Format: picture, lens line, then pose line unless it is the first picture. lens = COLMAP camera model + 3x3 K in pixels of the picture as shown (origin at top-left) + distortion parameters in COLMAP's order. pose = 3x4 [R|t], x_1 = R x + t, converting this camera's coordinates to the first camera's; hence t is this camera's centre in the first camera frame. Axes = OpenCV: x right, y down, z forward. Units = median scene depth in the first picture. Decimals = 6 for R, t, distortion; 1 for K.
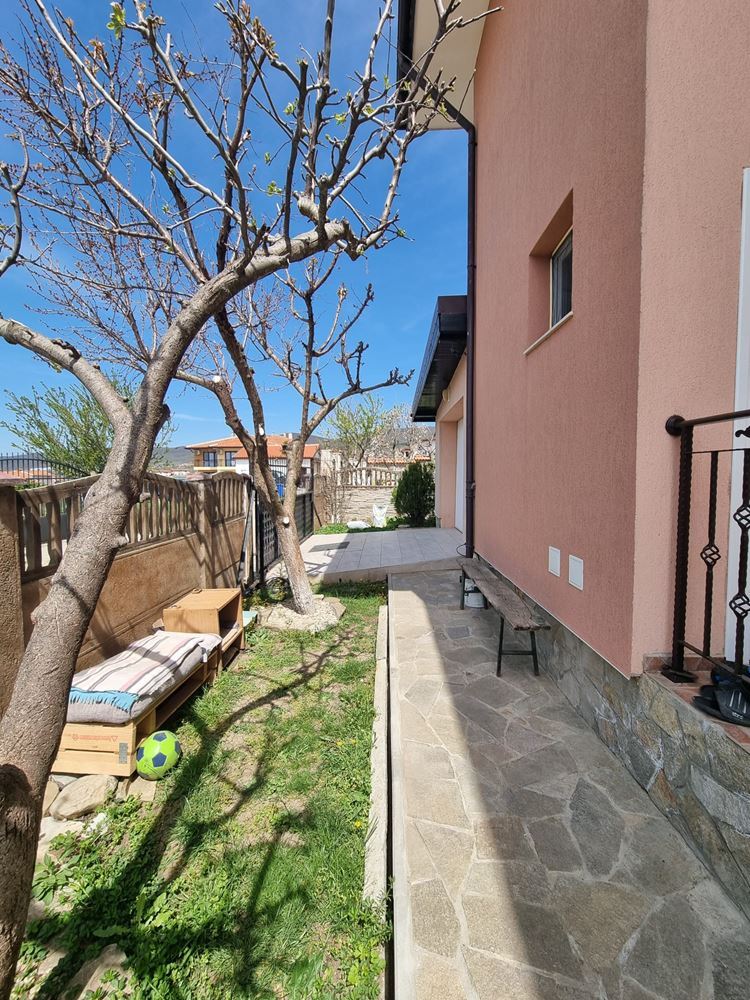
lens RADIAL K [[412.8, 0, 375.0], [0, 412.8, 500.0], [0, 0, 1]] dist [-0.003233, 0.000122]
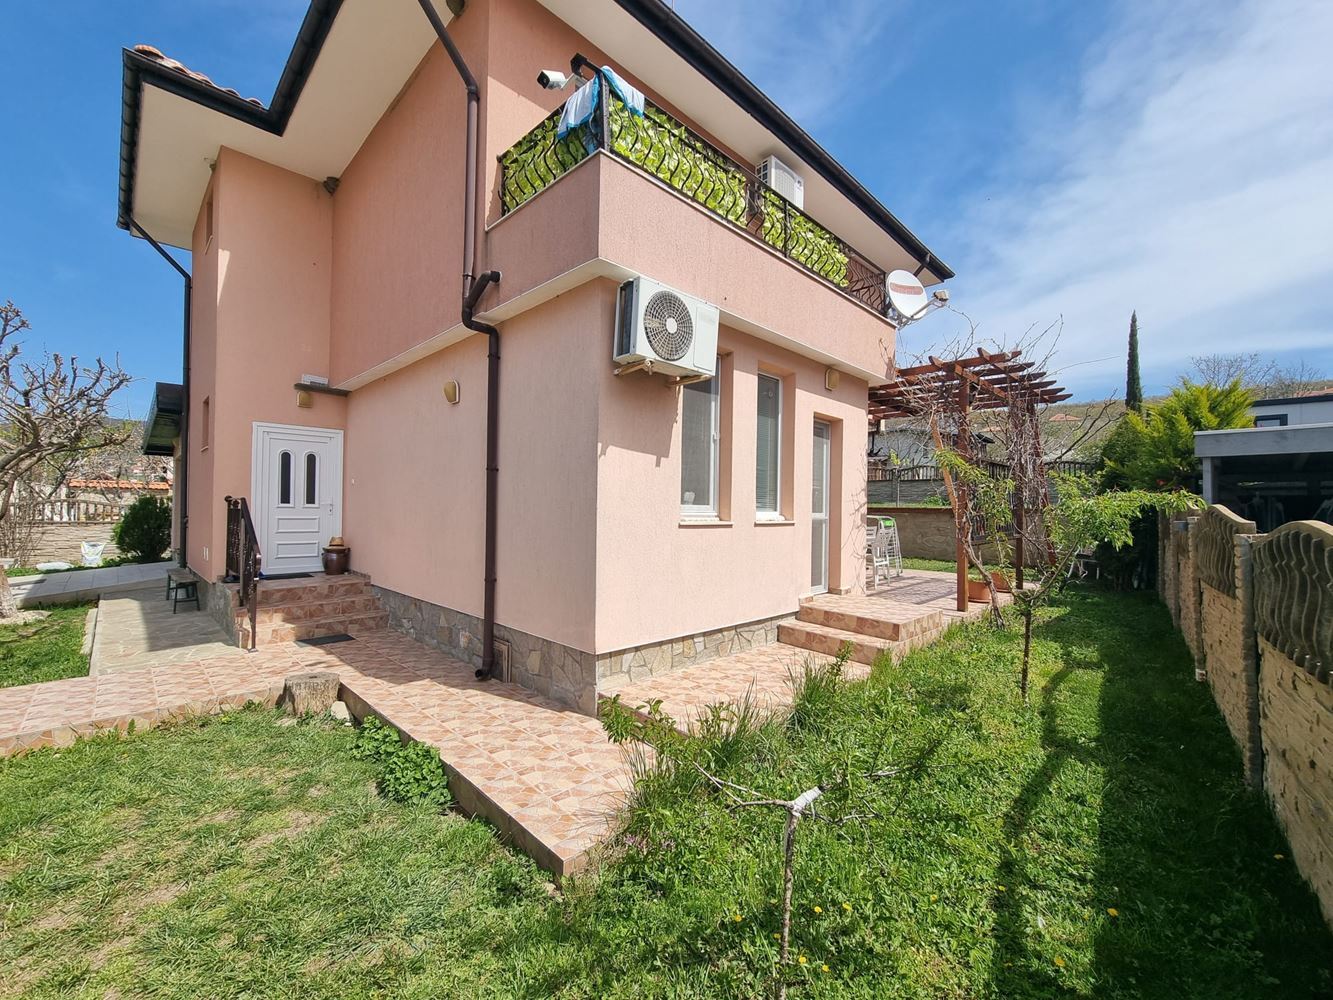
lens RADIAL K [[548.4, 0, 659.3], [0, 548.4, 505.3], [0, 0, 1]] dist [-0.003396, 0.000493]
pose [[0.687573, 0.014969, 0.725961, -0.005340], [0.031271, 0.998249, -0.050201, 0.031144], [-0.725442, 0.057218, 0.685901, -0.743646]]
